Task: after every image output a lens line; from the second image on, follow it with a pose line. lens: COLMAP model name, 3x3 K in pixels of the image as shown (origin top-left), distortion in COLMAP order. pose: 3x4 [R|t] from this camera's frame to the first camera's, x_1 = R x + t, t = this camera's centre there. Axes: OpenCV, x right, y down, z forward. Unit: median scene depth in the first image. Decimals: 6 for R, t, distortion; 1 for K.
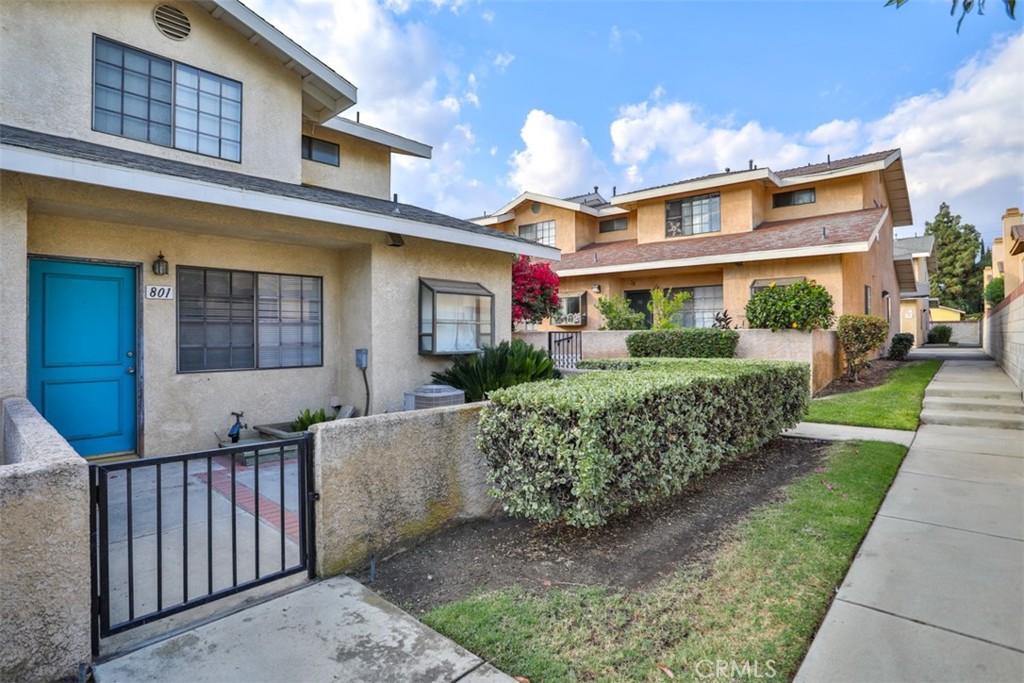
lens RADIAL K [[524.1, 0, 515.9], [0, 524.1, 331.7], [0, 0, 1]] dist [-0.079379, 0.036017]
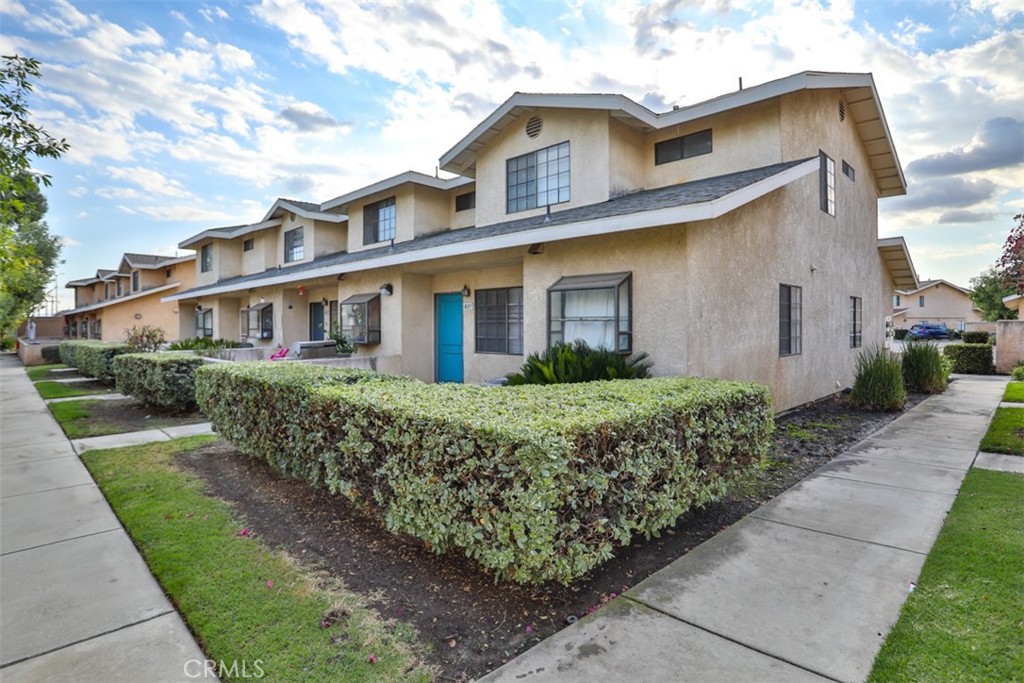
lens RADIAL K [[524.1, 0, 515.9], [0, 524.1, 331.7], [0, 0, 1]] dist [-0.079379, 0.036017]
pose [[-0.041057, 0.017302, -0.999007, 0.930779], [0.013263, 0.999771, 0.016770, -0.014431], [0.999069, -0.012561, -0.041277, 1.015765]]
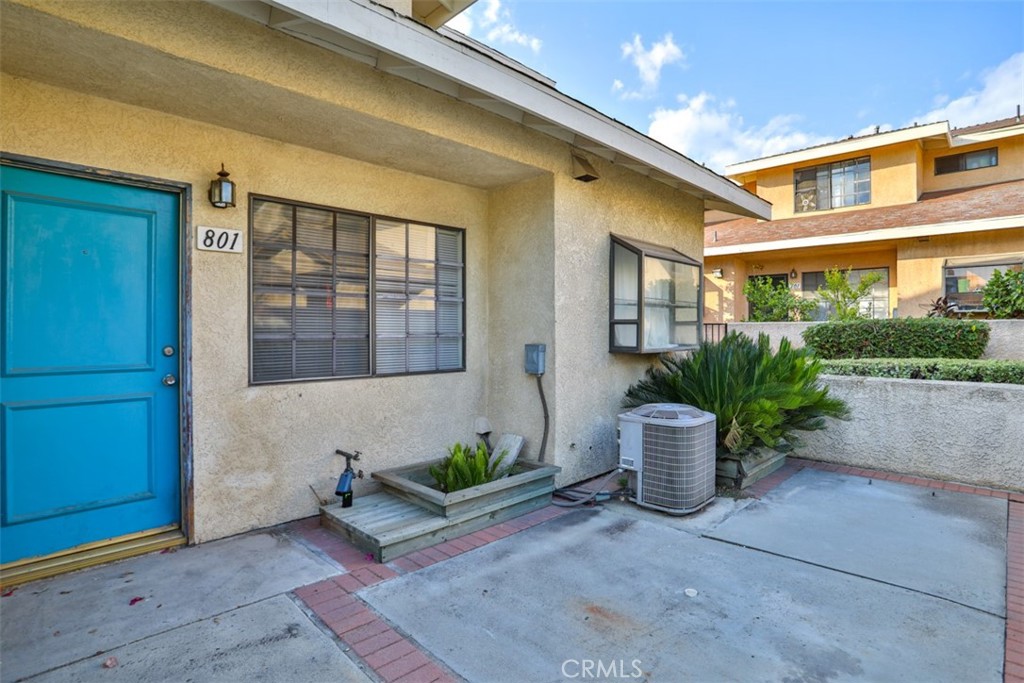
lens RADIAL K [[524.1, 0, 515.9], [0, 524.1, 331.7], [0, 0, 1]] dist [-0.079379, 0.036017]
pose [[0.998203, 0.004808, -0.059733, -0.281559], [-0.004386, 0.999965, 0.007180, 0.014459], [0.059765, -0.006905, 0.998189, 0.376431]]
